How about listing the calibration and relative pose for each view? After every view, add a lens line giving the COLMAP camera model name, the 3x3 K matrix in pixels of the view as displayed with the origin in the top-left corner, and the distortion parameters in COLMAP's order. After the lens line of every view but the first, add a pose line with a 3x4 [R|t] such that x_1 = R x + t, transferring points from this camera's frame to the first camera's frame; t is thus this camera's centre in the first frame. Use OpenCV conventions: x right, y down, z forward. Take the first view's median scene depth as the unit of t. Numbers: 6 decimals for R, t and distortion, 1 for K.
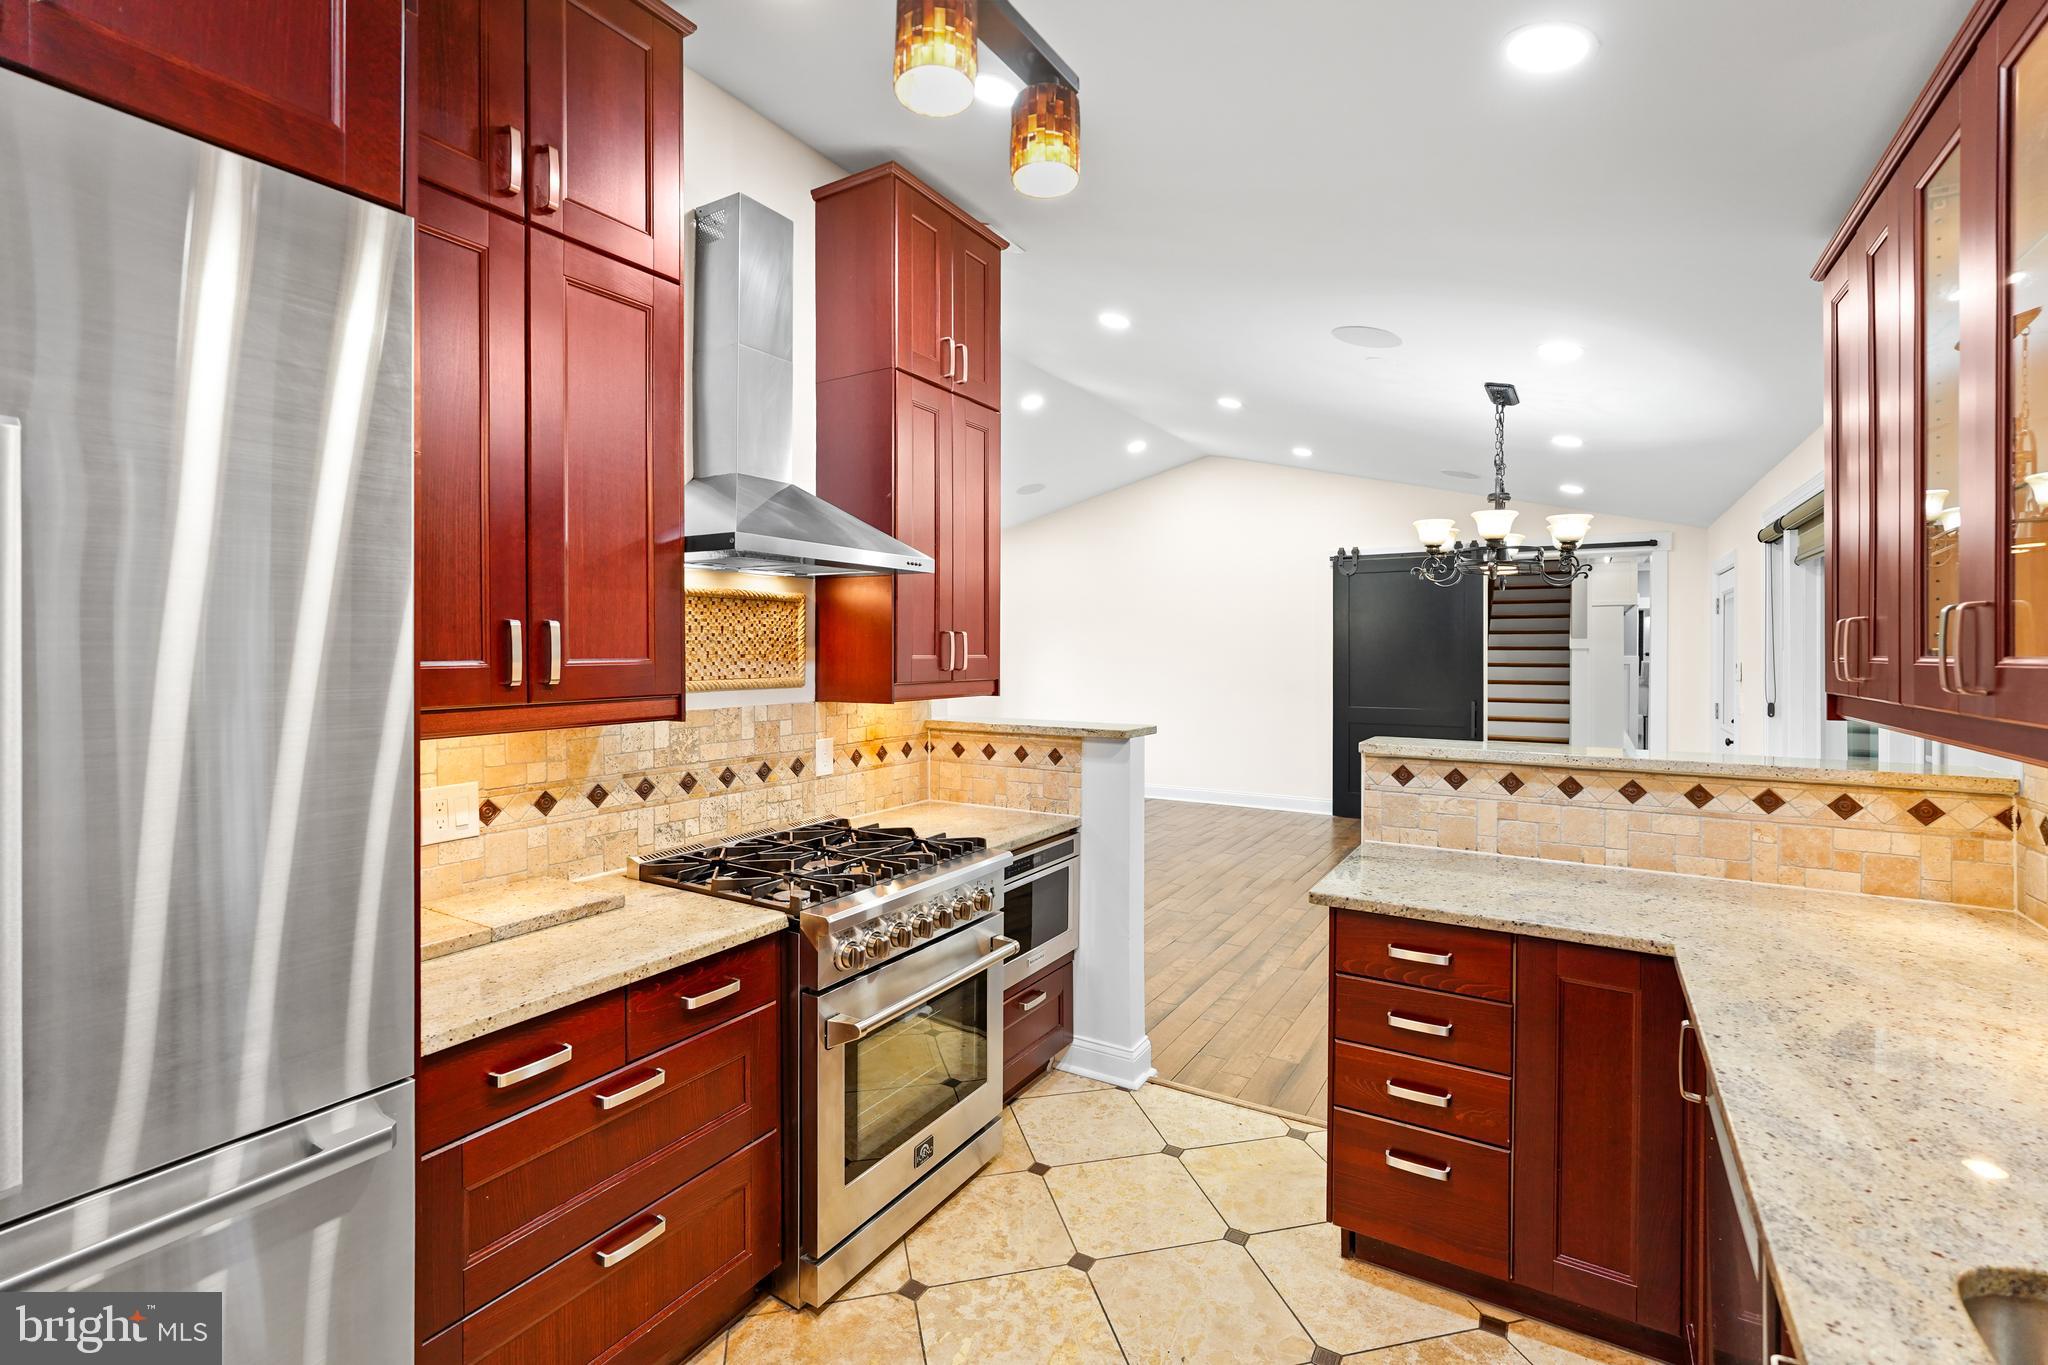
lens RADIAL K [[919.8, 0, 1017.2], [0, 919.8, 652.6], [0, 0, 1]] dist [-0.012394, 0.008154]
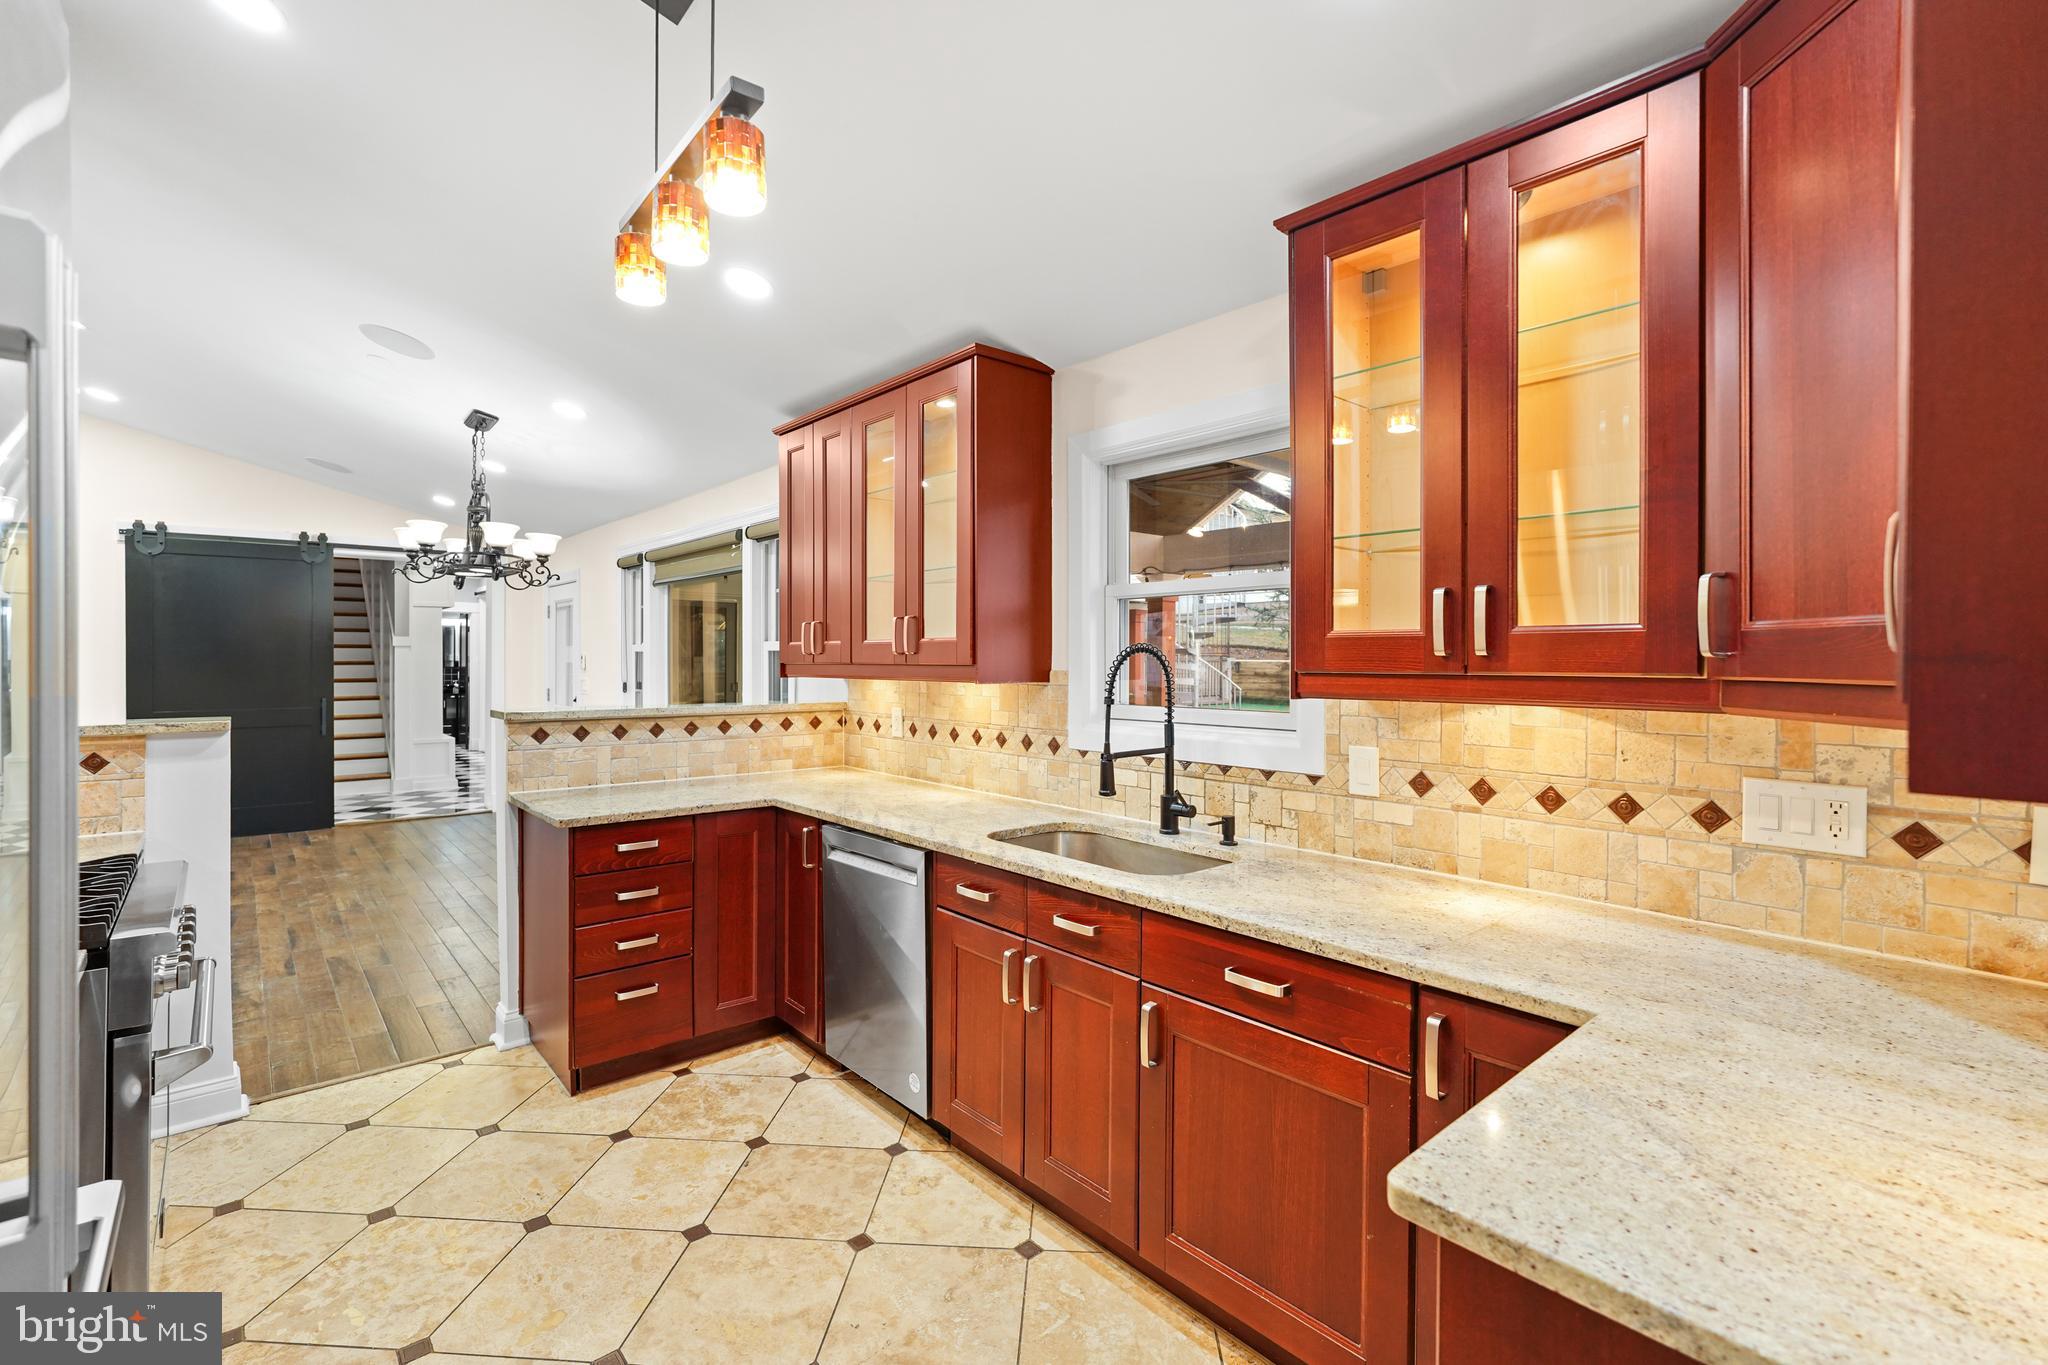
lens RADIAL K [[908.0, 0, 1026.9], [0, 908.0, 674.5], [0, 0, 1]] dist [-0.005758, 0.000659]
pose [[0.290374, -0.019182, 0.956721, -0.573779], [0.000455, 0.999802, 0.019908, 0.025927], [-0.956913, -0.005346, 0.290325, 0.003177]]
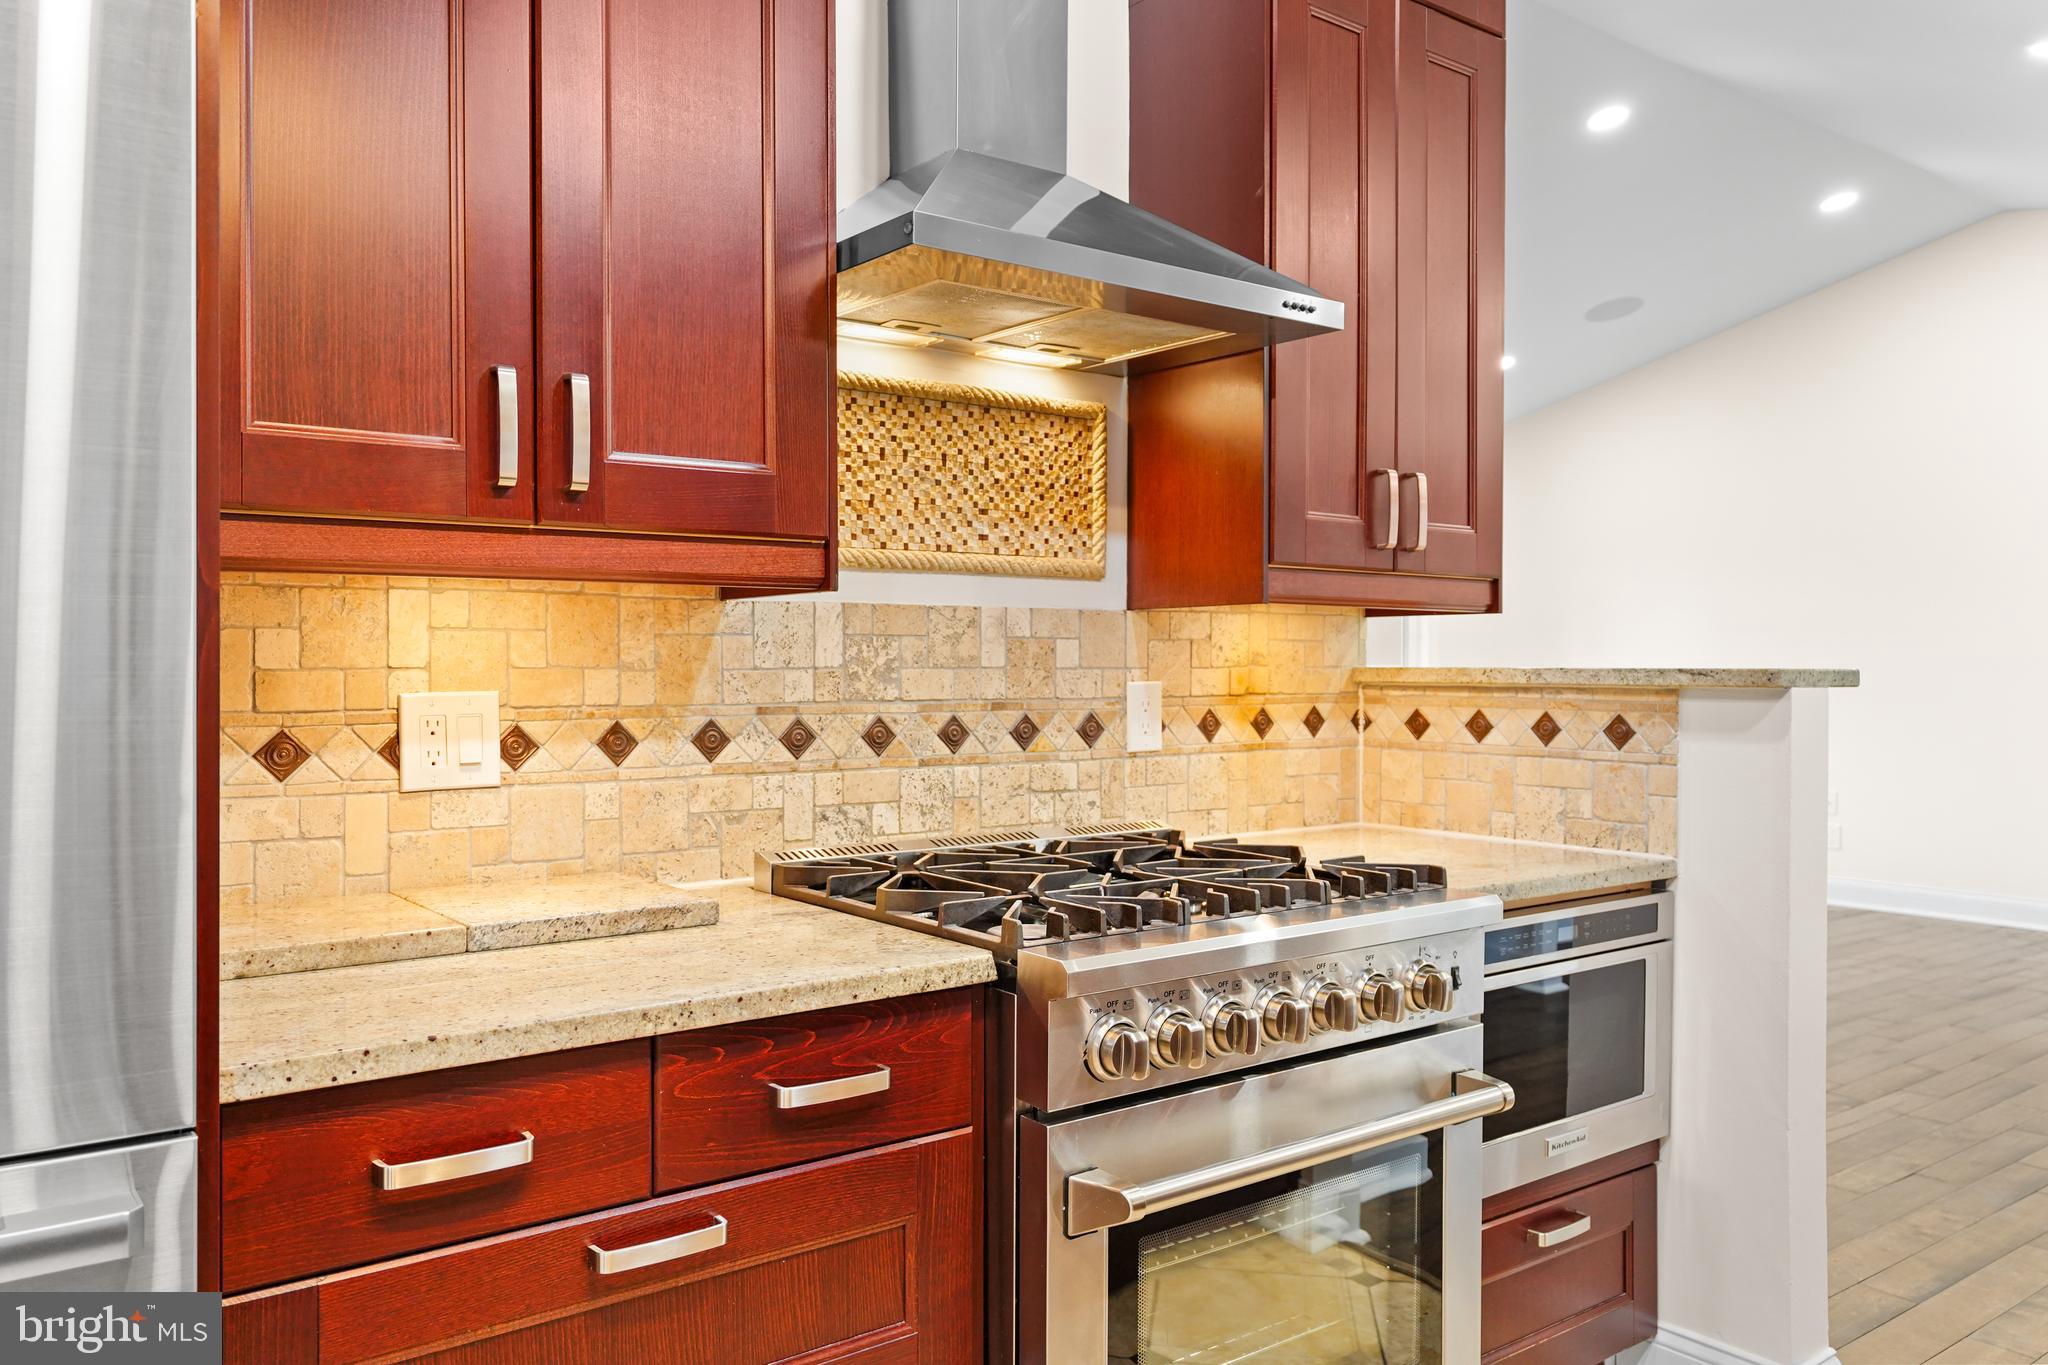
lens RADIAL K [[1542.2, 0, 1026.7], [0, 1542.2, 671.7], [0, 0, 1]] dist [0.002922, 0.002556]
pose [[0.935269, 0.002264, -0.353931, 0.045447], [-0.002018, 0.999997, 0.001065, 0.099448], [0.353932, -0.000282, 0.935271, 0.171977]]
